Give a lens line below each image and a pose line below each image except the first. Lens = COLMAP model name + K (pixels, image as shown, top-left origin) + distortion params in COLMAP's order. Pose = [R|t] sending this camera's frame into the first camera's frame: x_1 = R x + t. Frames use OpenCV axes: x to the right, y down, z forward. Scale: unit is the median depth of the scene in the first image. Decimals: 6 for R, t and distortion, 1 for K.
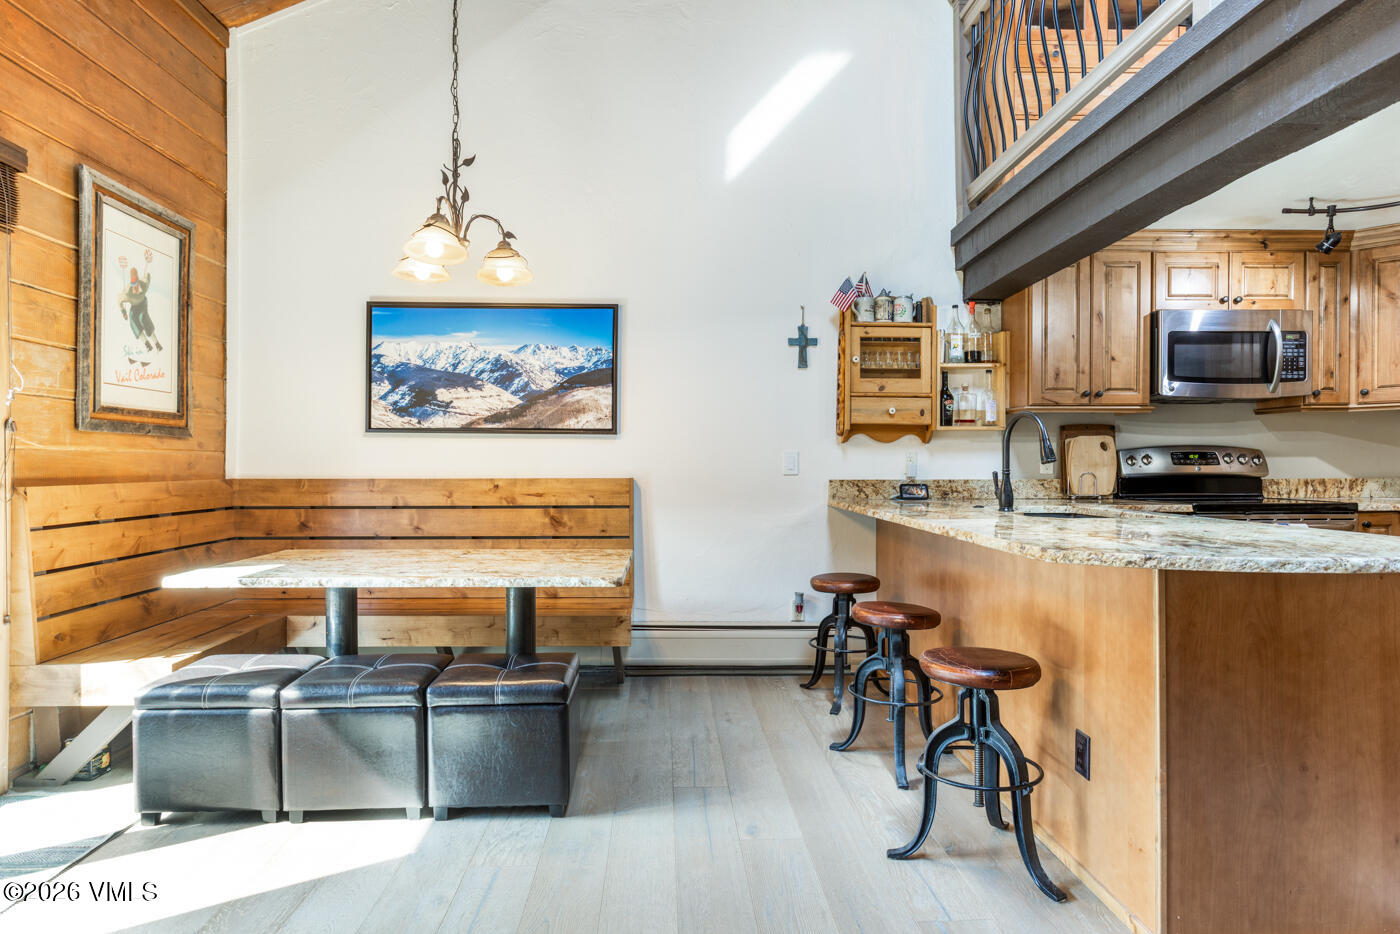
lens RADIAL K [[834.3, 0, 700.0], [0, 834.3, 467.0], [0, 0, 1]] dist [0.001981, 0.000807]
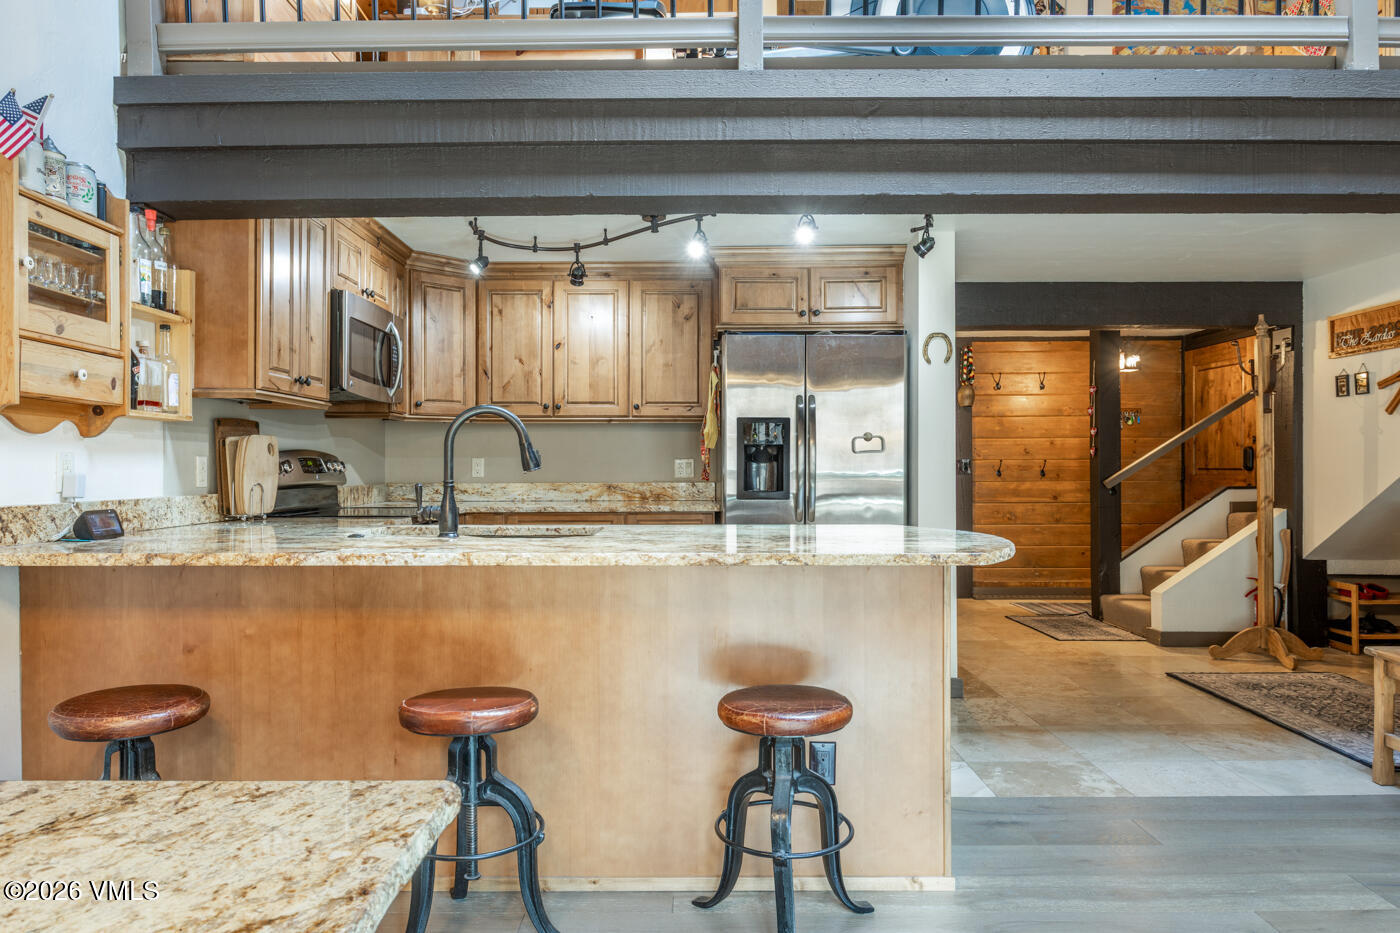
lens RADIAL K [[904.3, 0, 700.0], [0, 904.3, 466.5], [0, 0, 1]] dist [-0.000556, -0.001436]
pose [[0.037729, 0.002540, 0.999285, -0.328737], [0.002381, 0.999994, -0.002632, -0.006134], [-0.999285, 0.002478, 0.037723, 0.575334]]
